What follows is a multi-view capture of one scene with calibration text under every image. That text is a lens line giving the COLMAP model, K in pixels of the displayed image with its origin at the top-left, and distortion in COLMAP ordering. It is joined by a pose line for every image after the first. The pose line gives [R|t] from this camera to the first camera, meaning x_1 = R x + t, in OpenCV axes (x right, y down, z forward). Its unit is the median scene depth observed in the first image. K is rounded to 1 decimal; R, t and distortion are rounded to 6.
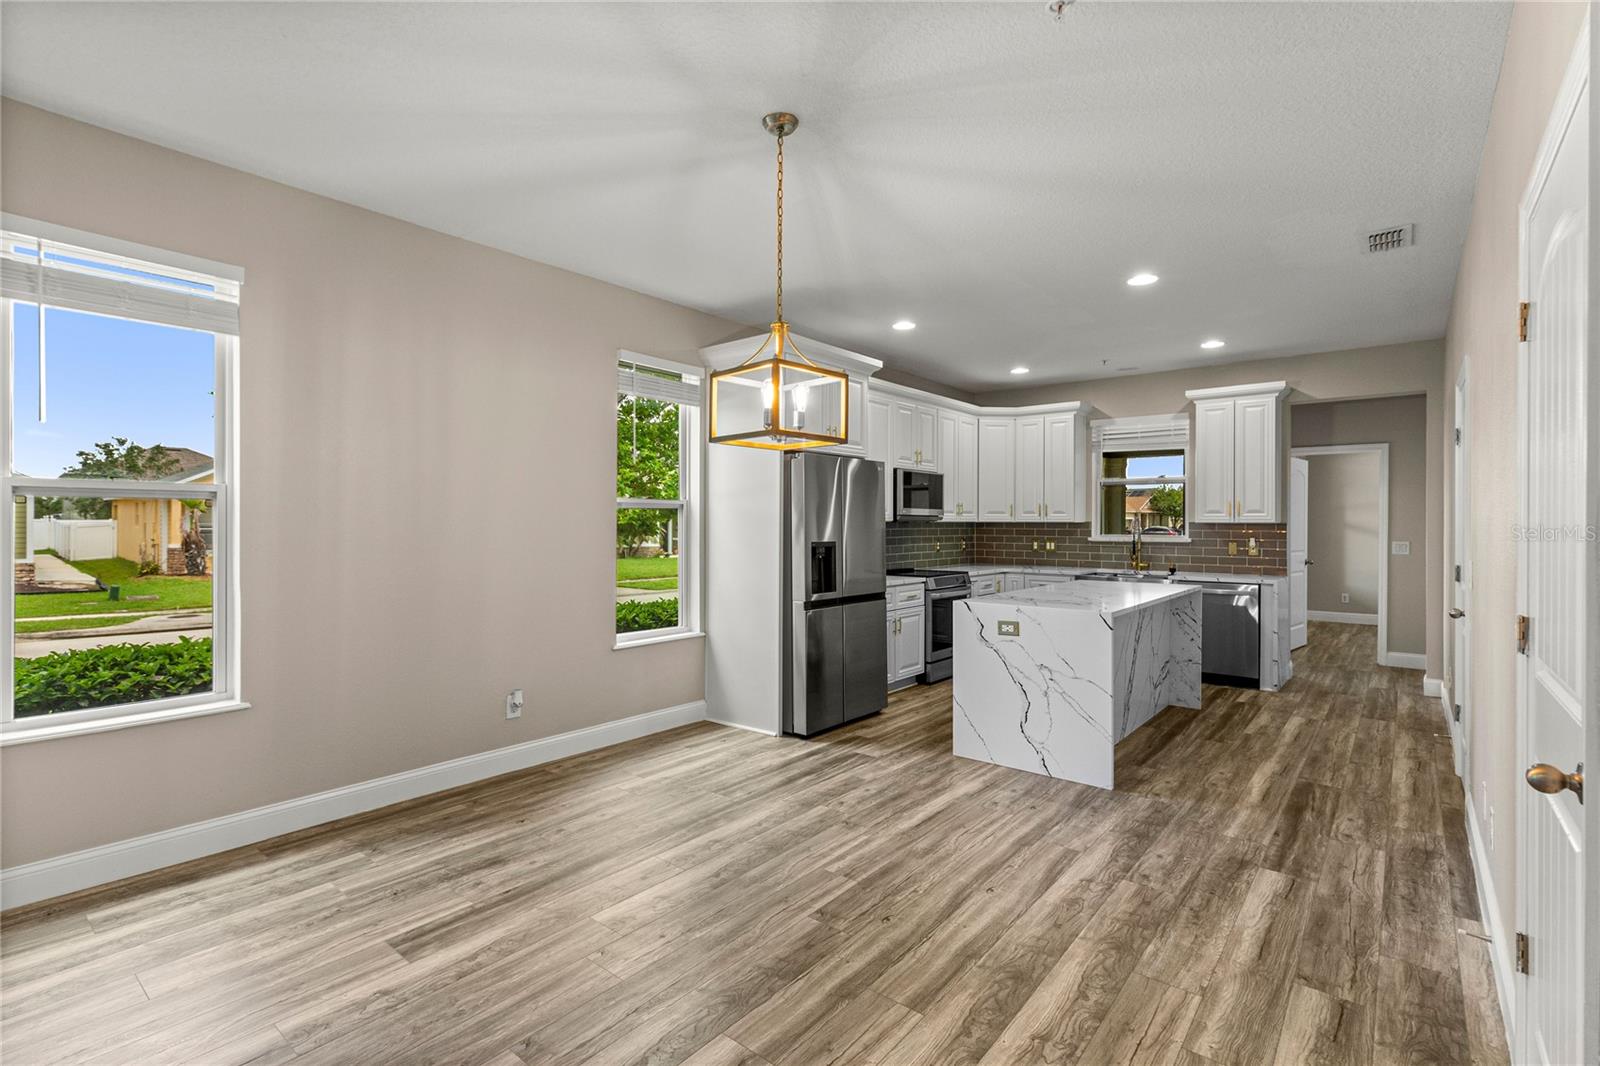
lens RADIAL K [[729.4, 0, 800.0], [0, 729.4, 533.0], [0, 0, 1]] dist [0.000199, 0.000166]
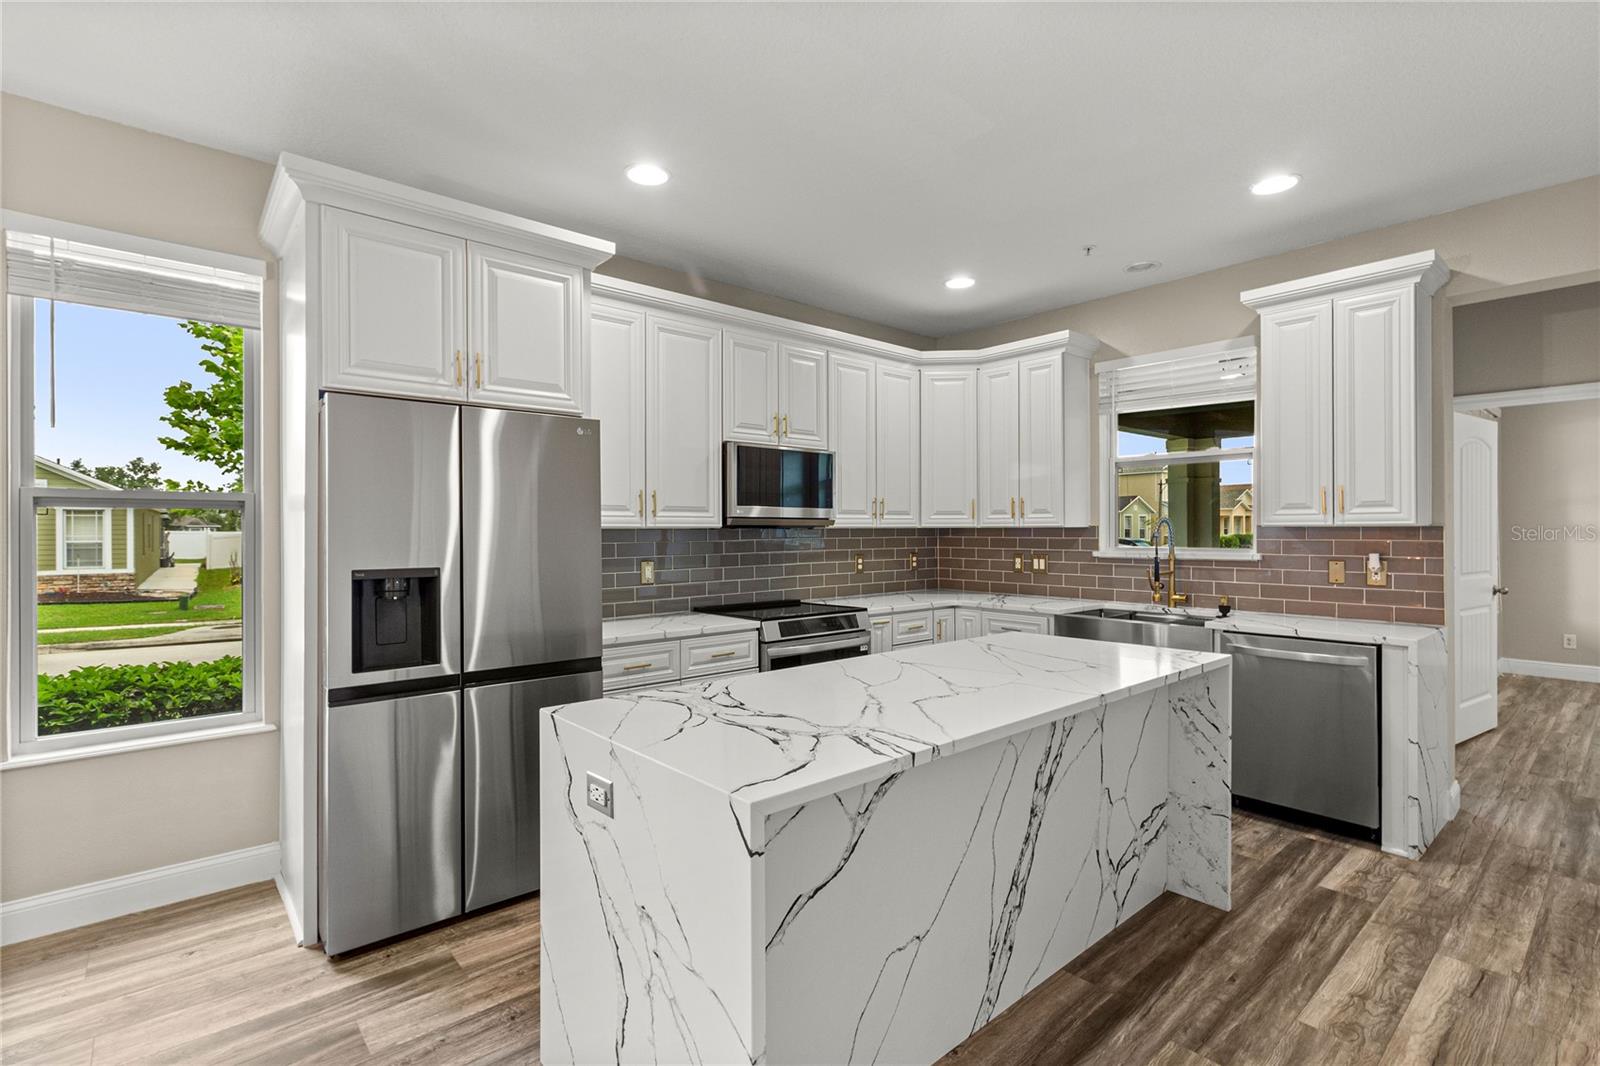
lens RADIAL K [[737.1, 0, 799.6], [0, 737.1, 537.7], [0, 0, 1]] dist [0.001128, -0.000211]
pose [[0.986662, -0.004772, -0.162714, 0.285943], [0.004193, 0.999984, -0.003901, -0.004645], [0.162730, 0.003167, 0.986666, 0.385066]]
